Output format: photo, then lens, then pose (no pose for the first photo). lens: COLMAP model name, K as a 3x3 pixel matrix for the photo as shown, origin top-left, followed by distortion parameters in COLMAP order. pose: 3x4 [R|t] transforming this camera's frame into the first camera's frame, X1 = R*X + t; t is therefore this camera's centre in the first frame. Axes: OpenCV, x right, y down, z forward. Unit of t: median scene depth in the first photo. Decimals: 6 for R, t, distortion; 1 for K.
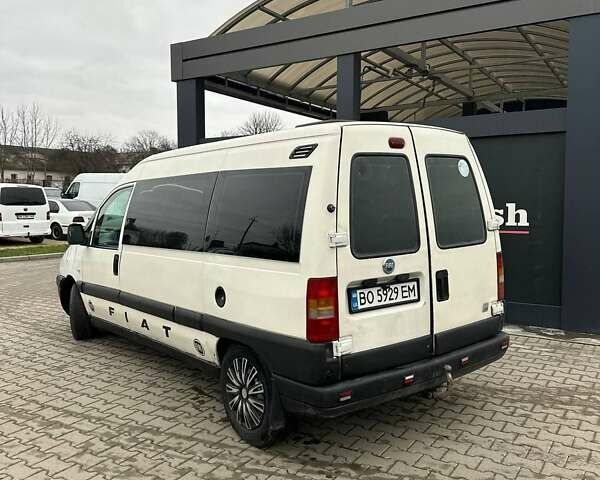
lens RADIAL K [[558.1, 0, 303.3], [0, 558.1, 240.5], [0, 0, 1]] dist [0.197667, -0.428232]
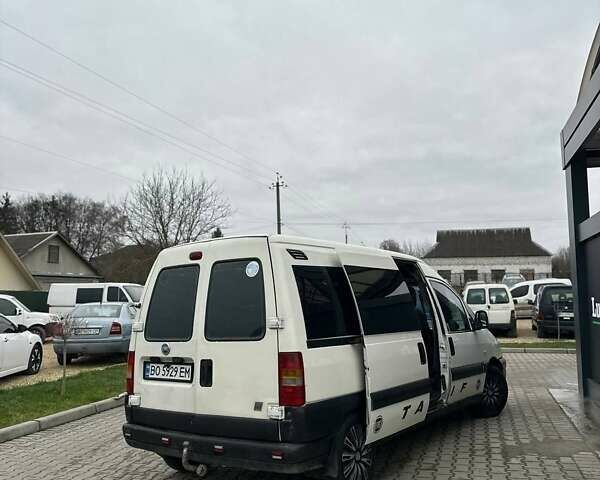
lens RADIAL K [[558.1, 0, 303.3], [0, 558.1, 240.5], [0, 0, 1]] dist [0.197667, -0.428232]
pose [[0.274676, -0.098183, -0.956511, 1.539971], [-0.047043, 0.992210, -0.115356, -0.070769], [0.960385, 0.076682, 0.267918, 0.913233]]
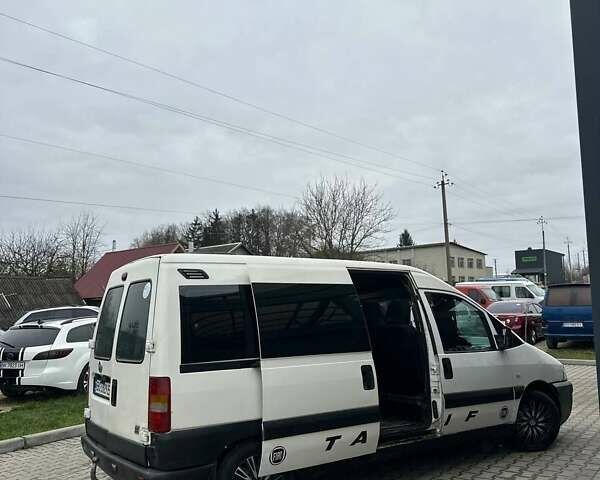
lens RADIAL K [[558.1, 0, 303.3], [0, 558.1, 240.5], [0, 0, 1]] dist [0.197667, -0.428232]
pose [[-0.069486, -0.106840, -0.991845, 1.540563], [-0.040095, 0.993744, -0.104236, -0.138621], [0.996777, 0.032525, -0.073335, 1.570513]]
